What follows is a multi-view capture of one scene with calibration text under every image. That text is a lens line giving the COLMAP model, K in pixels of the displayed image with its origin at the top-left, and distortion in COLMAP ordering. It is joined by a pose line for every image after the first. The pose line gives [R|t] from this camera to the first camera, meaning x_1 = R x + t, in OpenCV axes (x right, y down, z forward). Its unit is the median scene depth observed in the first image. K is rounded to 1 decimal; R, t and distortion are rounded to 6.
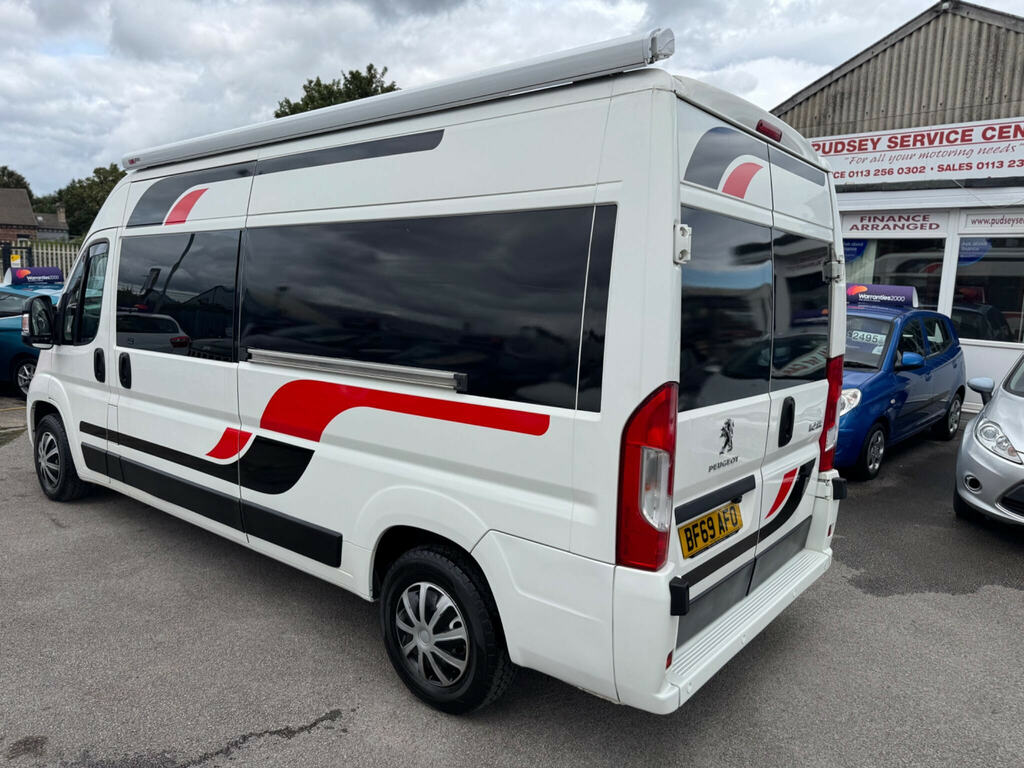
lens RADIAL K [[733.2, 0, 504.6], [0, 733.2, 382.7], [0, 0, 1]] dist [-0.008339, -0.003465]
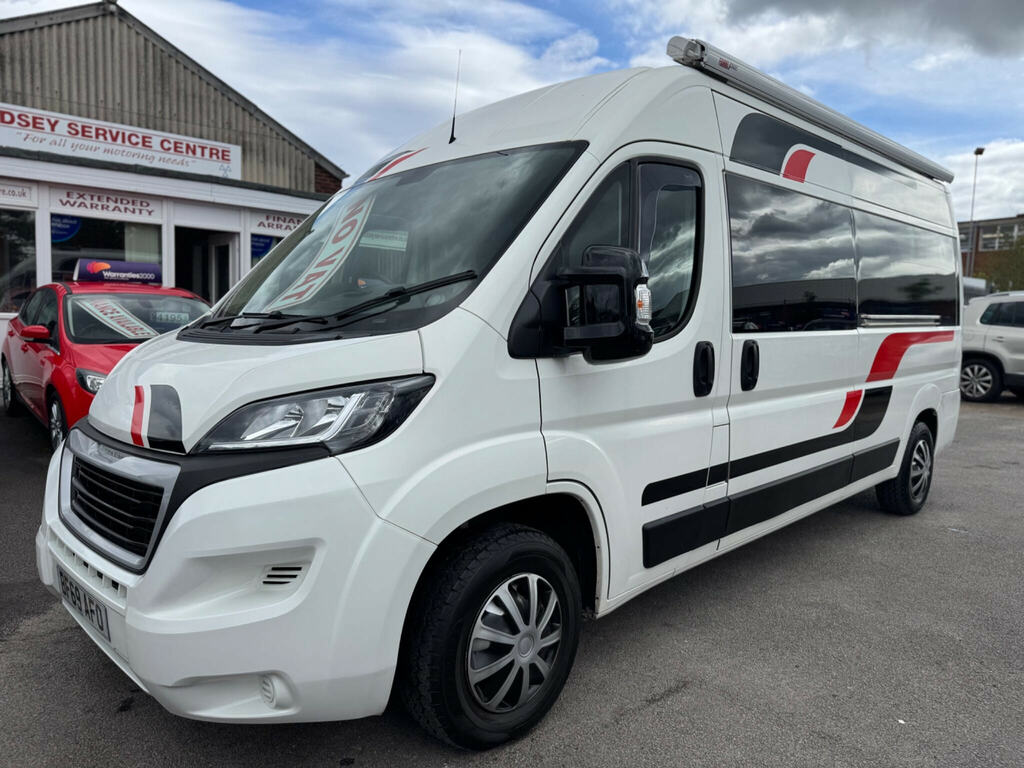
lens RADIAL K [[733.2, 0, 523.3], [0, 733.2, 377.0], [0, 0, 1]] dist [-0.008339, -0.003465]
pose [[0.075832, -0.101049, 0.991987, -0.425289], [0.113729, 0.989236, 0.092075, -0.032762], [-0.990614, 0.105836, 0.086508, 0.397135]]
